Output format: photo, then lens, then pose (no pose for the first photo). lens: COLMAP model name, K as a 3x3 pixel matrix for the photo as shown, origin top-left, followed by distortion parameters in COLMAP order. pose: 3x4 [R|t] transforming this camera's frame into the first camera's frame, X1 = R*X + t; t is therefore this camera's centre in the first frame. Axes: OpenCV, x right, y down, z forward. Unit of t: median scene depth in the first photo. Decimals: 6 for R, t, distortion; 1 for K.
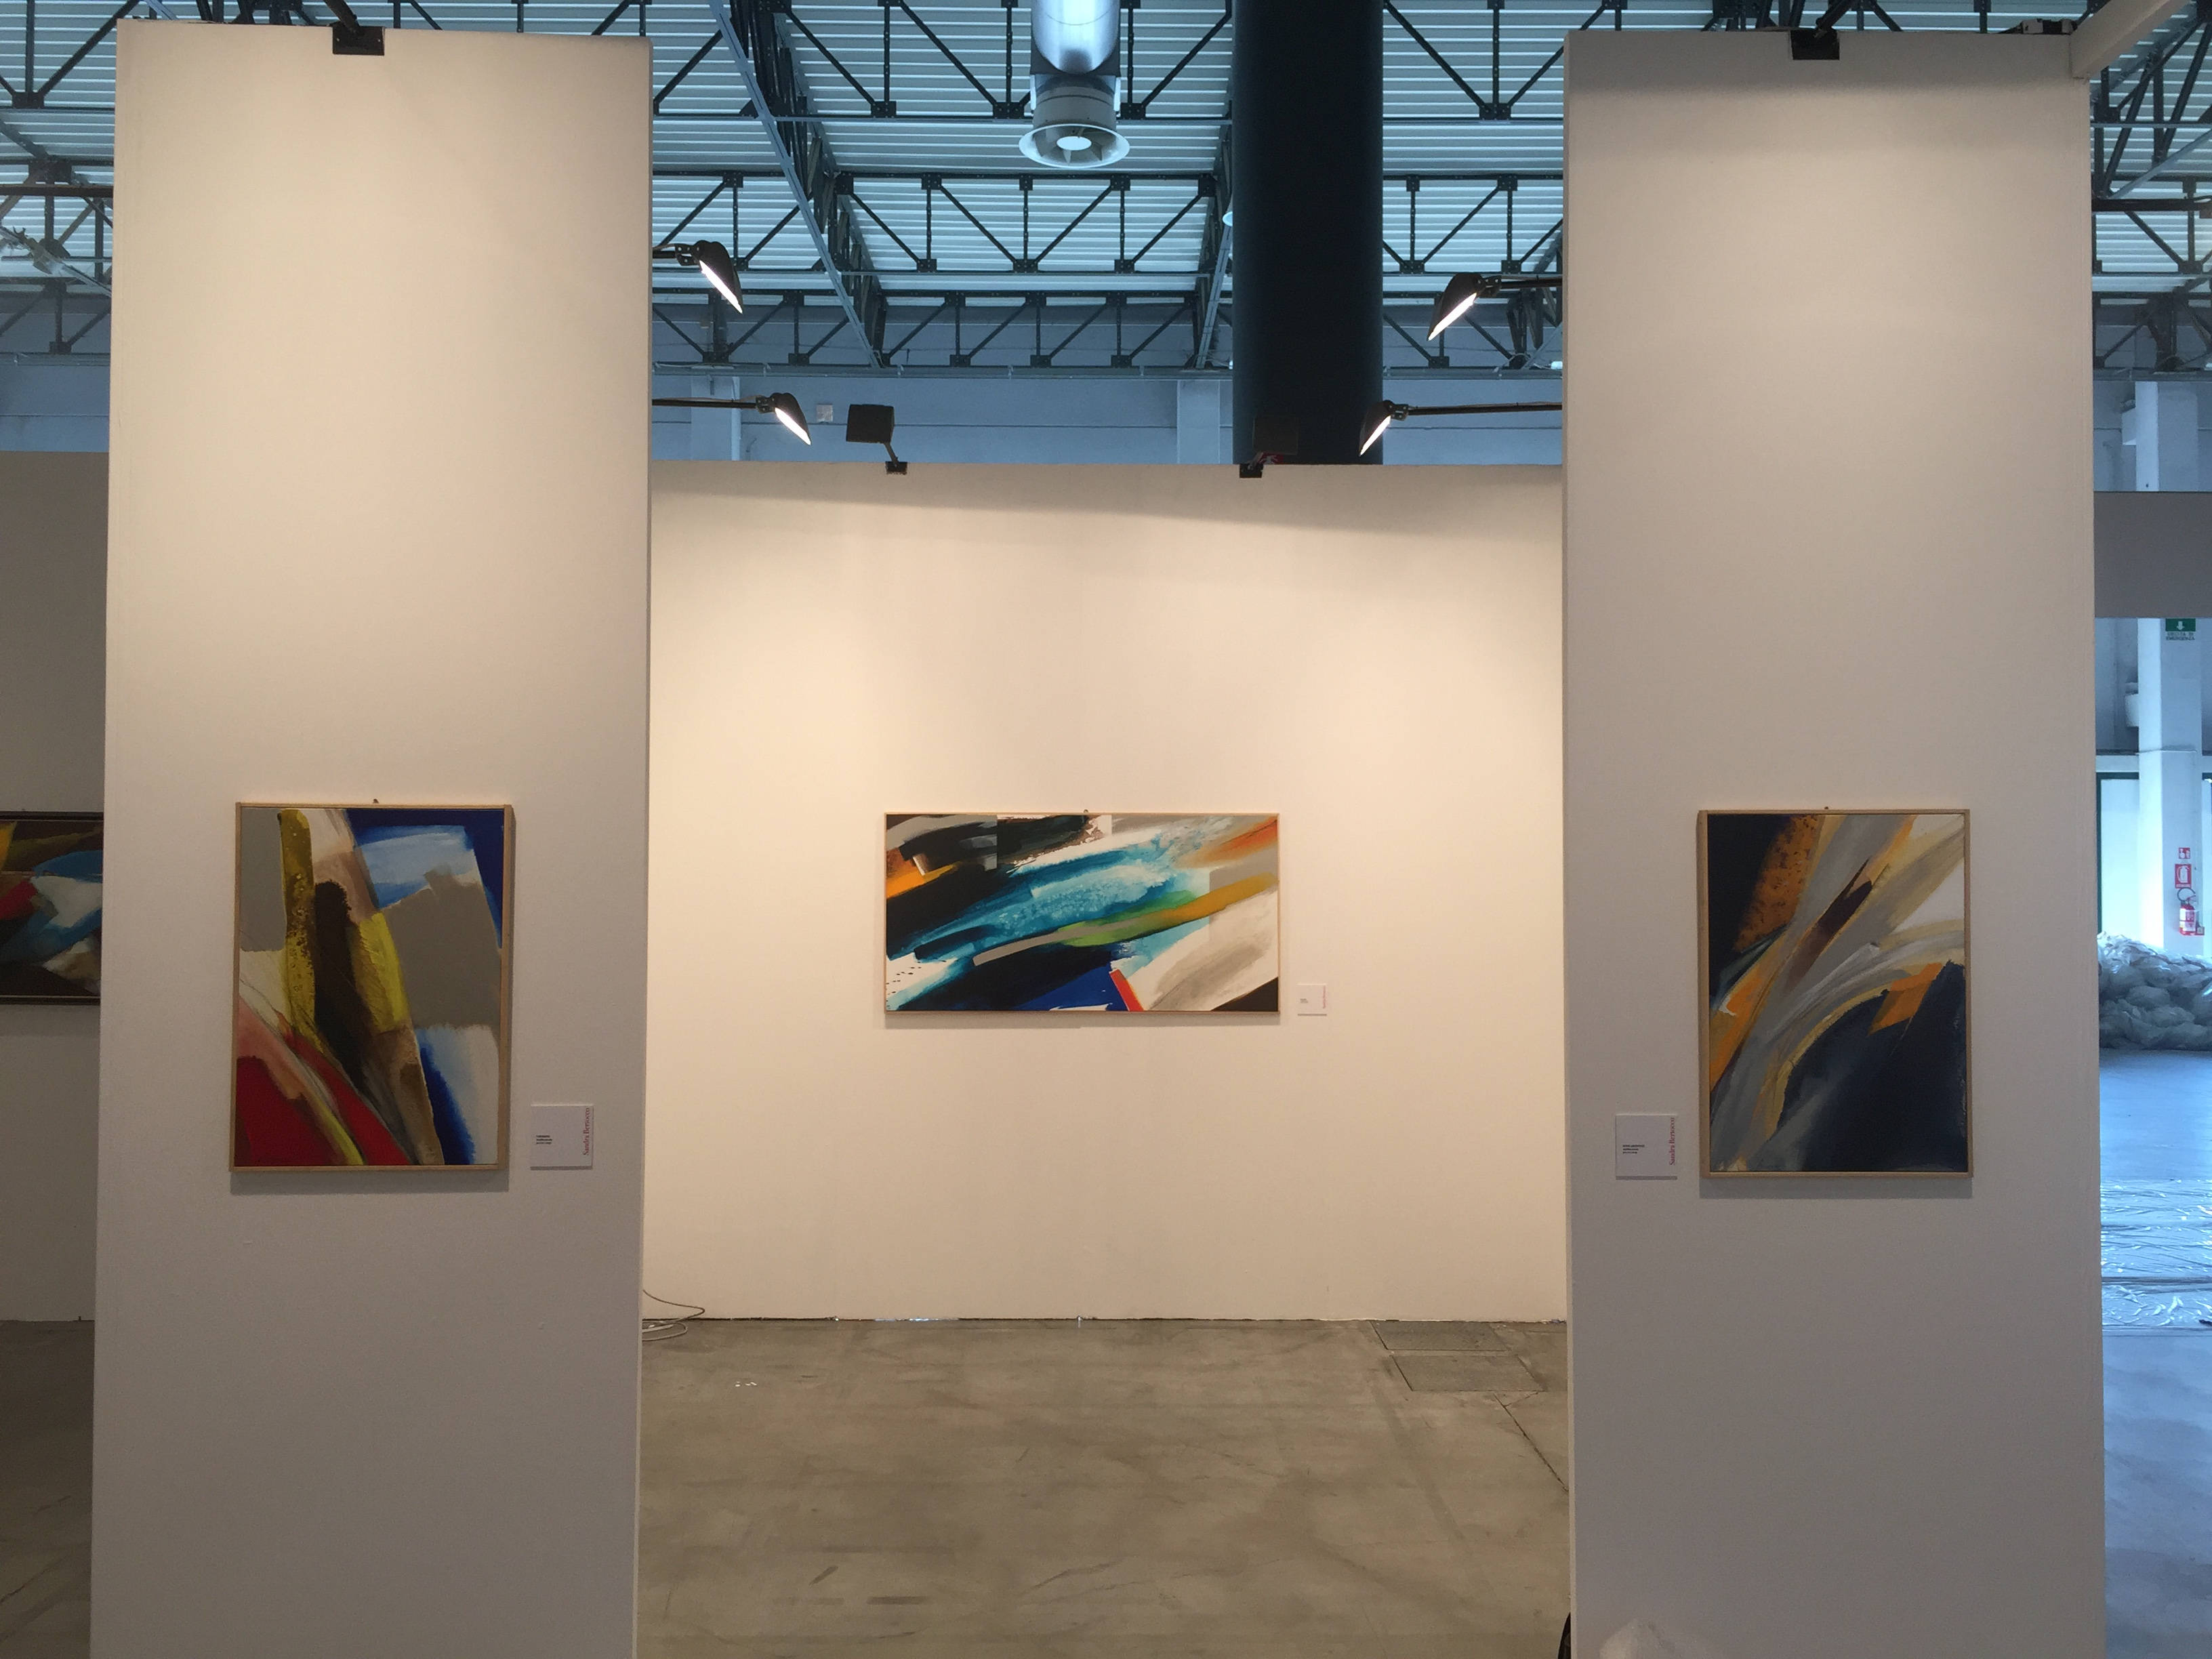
lens RADIAL K [[1880.8, 0, 1108.1], [0, 1880.8, 842.8], [0, 0, 1]] dist [0.081379, -0.100389]
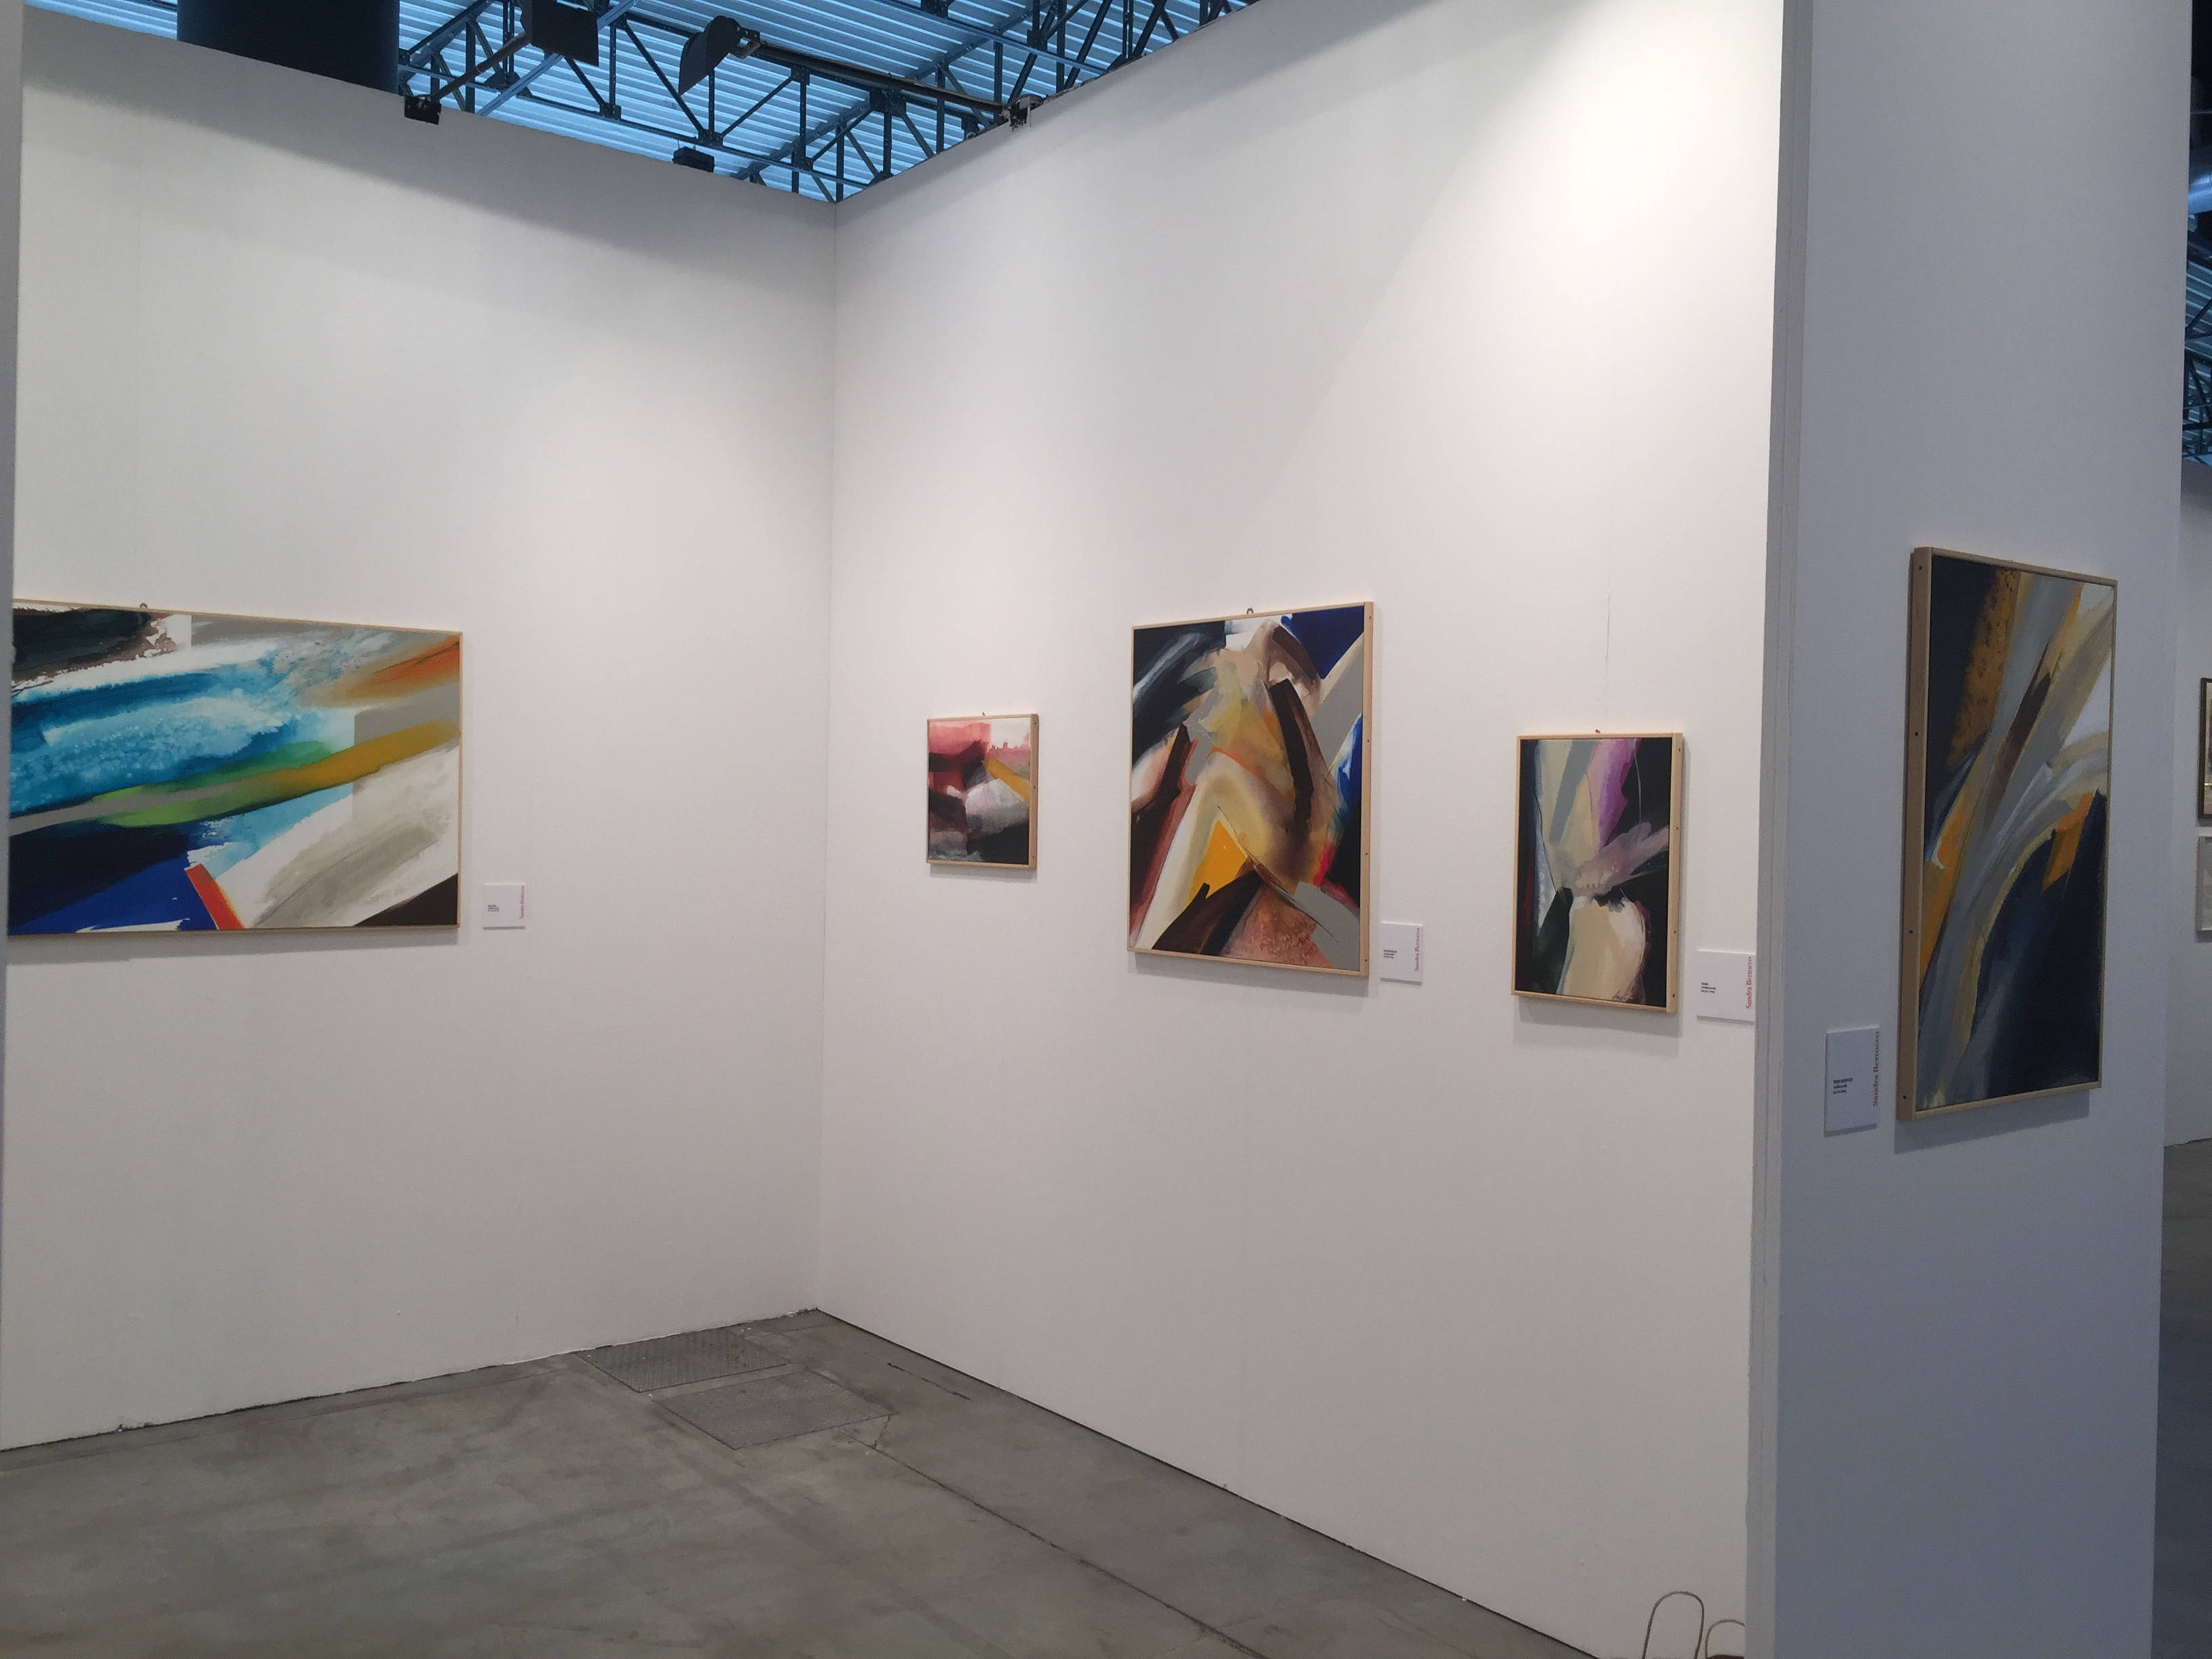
lens RADIAL K [[1880.8, 0, 1094.3], [0, 1880.8, 828.5], [0, 0, 1]] dist [0.081379, -0.100389]
pose [[0.793986, 0.006478, 0.607901, -0.165395], [-0.025269, 0.999431, 0.022355, 0.039144], [-0.607410, -0.033111, 0.793698, 0.367967]]
